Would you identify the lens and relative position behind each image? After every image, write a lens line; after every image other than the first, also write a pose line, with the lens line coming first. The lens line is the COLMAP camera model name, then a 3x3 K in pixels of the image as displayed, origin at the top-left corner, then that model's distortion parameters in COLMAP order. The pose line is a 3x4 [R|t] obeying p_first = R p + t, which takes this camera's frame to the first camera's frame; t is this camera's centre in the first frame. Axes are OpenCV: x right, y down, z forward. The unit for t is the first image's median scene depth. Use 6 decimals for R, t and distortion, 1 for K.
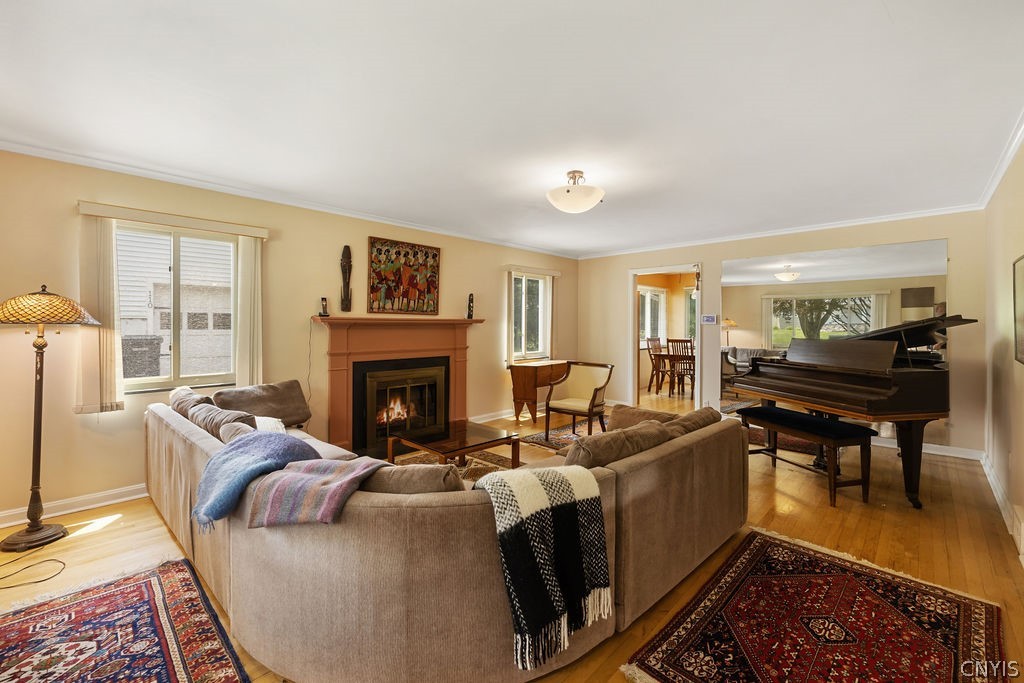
lens RADIAL K [[429.6, 0, 507.8], [0, 429.6, 325.1], [0, 0, 1]] dist [0.000947, 0.000174]
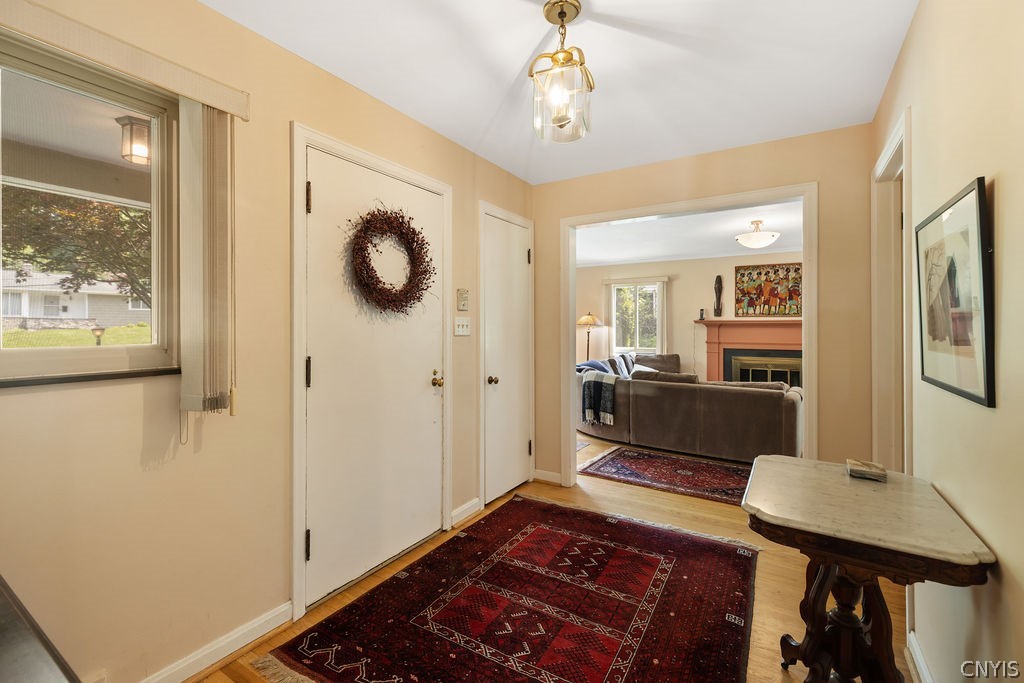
lens RADIAL K [[443.8, 0, 510.1], [0, 443.8, 327.2], [0, 0, 1]] dist [0.001517, 0.000208]
pose [[0.207594, 0.001520, -0.978214, 1.013055], [0.002692, 0.999994, 0.002125, 0.002122], [0.978211, -0.003075, 0.207588, -0.099064]]
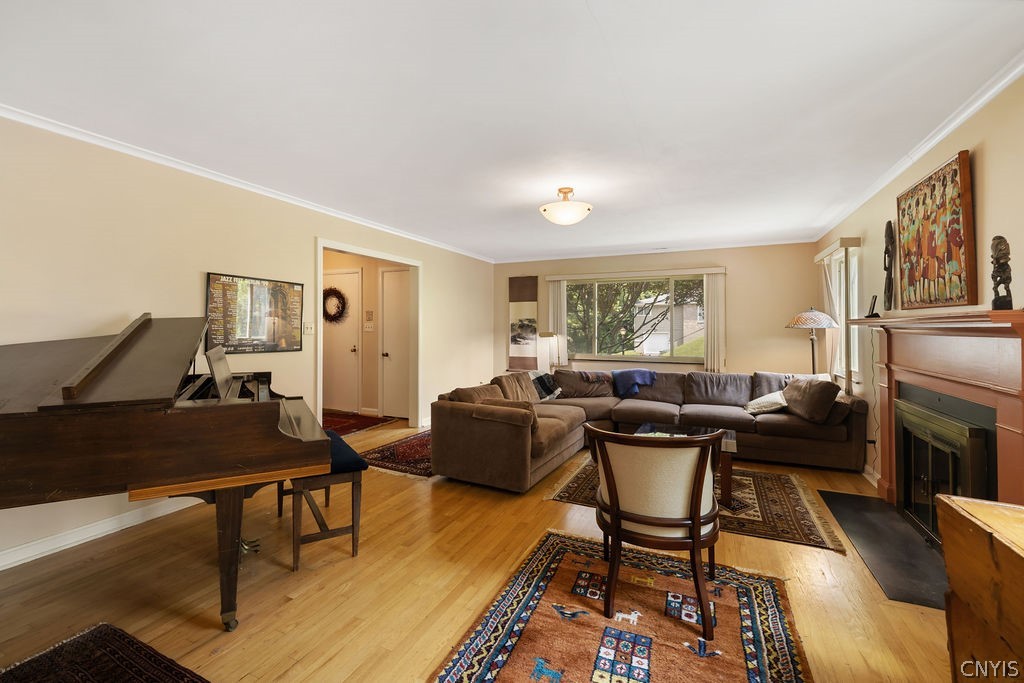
lens RADIAL K [[443.8, 0, 510.1], [0, 443.8, 327.2], [0, 0, 1]] dist [0.001517, 0.000208]
pose [[-0.935845, -0.005902, -0.352362, 0.475625], [-0.004921, 0.999981, -0.003679, 0.004178], [0.352377, -0.001709, -0.935857, 1.393185]]
